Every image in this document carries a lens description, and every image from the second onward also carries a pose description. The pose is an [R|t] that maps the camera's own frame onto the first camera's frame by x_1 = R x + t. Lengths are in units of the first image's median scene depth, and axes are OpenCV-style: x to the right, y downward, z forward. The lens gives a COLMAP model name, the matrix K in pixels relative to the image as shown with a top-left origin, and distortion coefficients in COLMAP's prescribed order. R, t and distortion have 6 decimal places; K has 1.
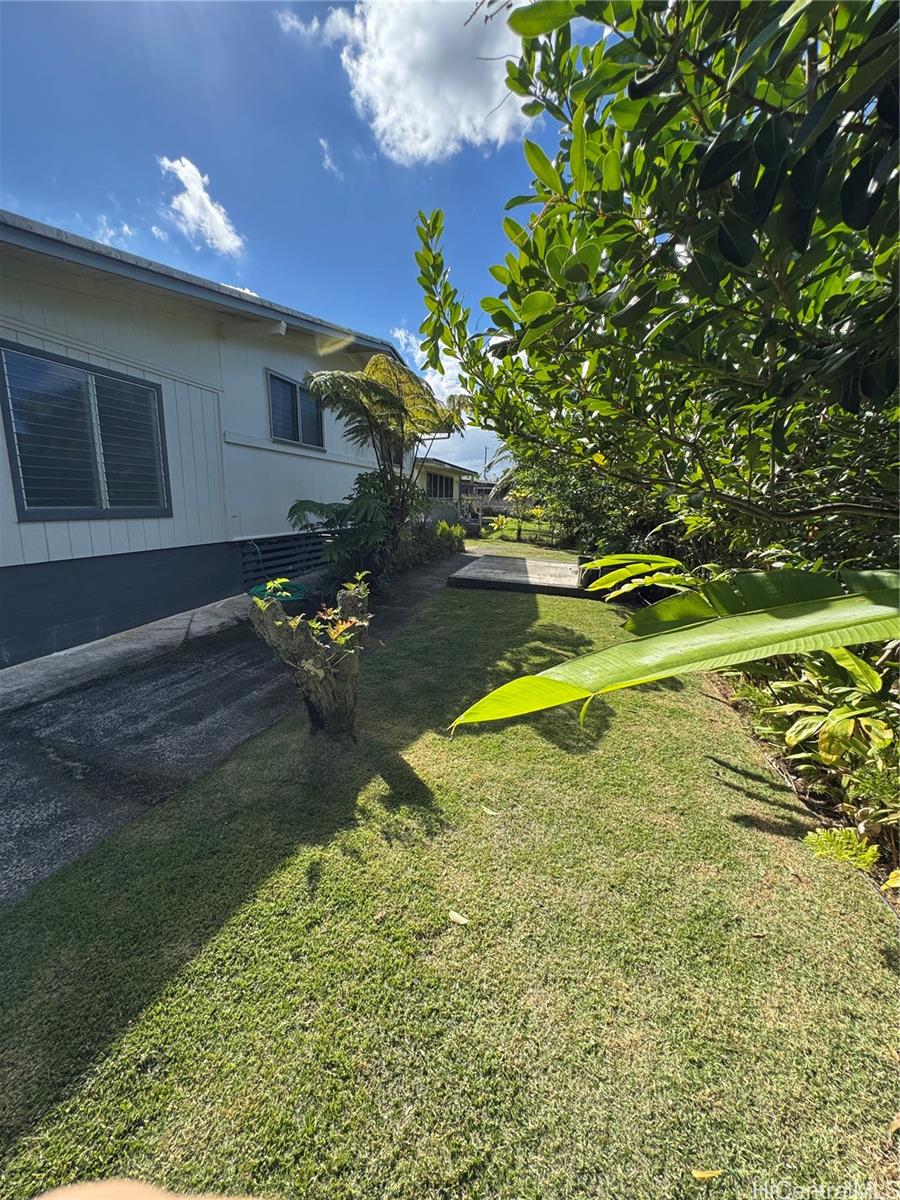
lens RADIAL K [[478.8, 0, 454.6], [0, 478.8, 602.5], [0, 0, 1]] dist [-0.004275, 0.000431]
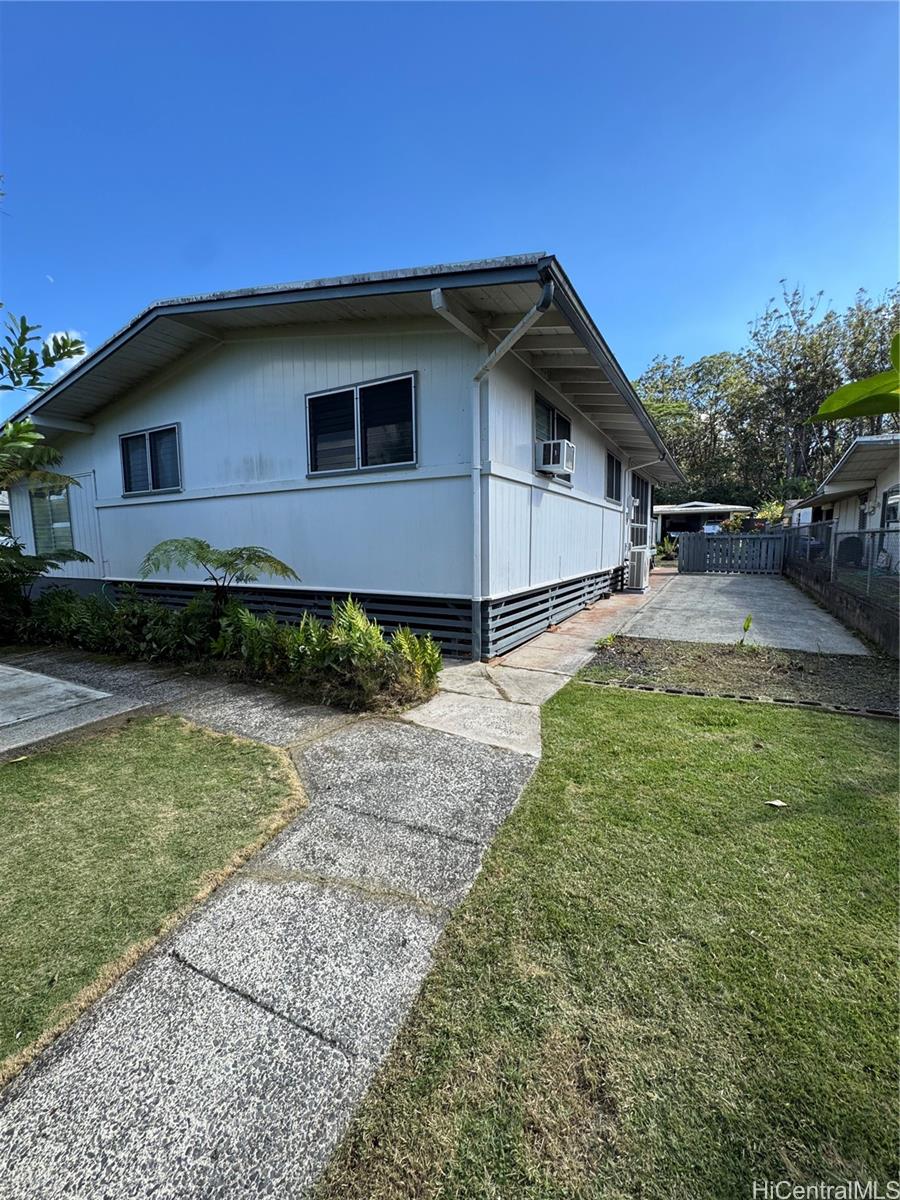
lens RADIAL K [[478.8, 0, 450.9], [0, 478.8, 599.6], [0, 0, 1]] dist [-0.004275, 0.000431]
pose [[-0.291418, 0.074738, -0.953672, 0.441648], [-0.199637, 0.970240, 0.137040, -0.373381], [0.935532, 0.230324, -0.267825, 1.883988]]
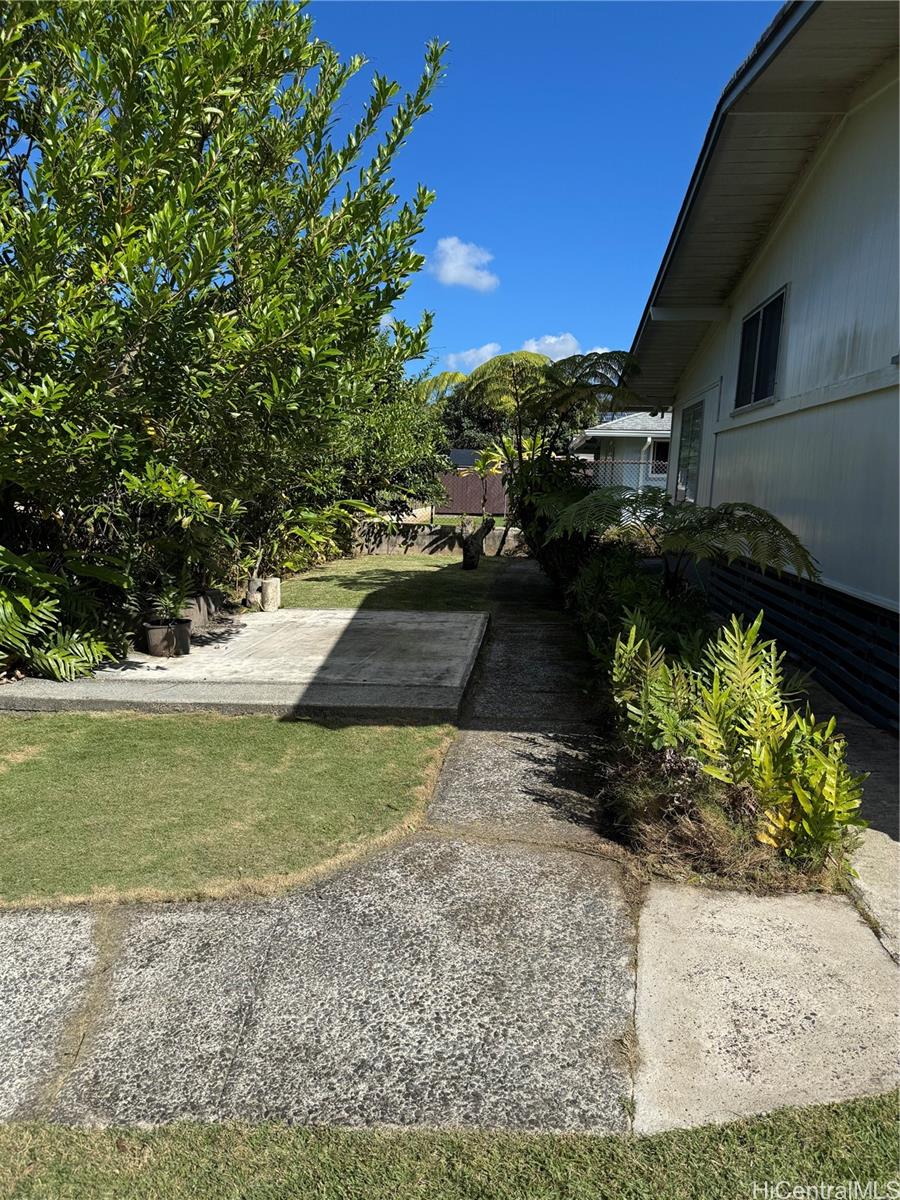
lens RADIAL K [[836.8, 0, 451.5], [0, 836.8, 596.5], [0, 0, 1]] dist [0.033019, -0.022676]
pose [[-0.989689, -0.060233, -0.129951, 0.171112], [-0.101663, 0.934514, 0.341098, -0.429668], [0.100896, 0.350792, -0.931002, 2.034873]]
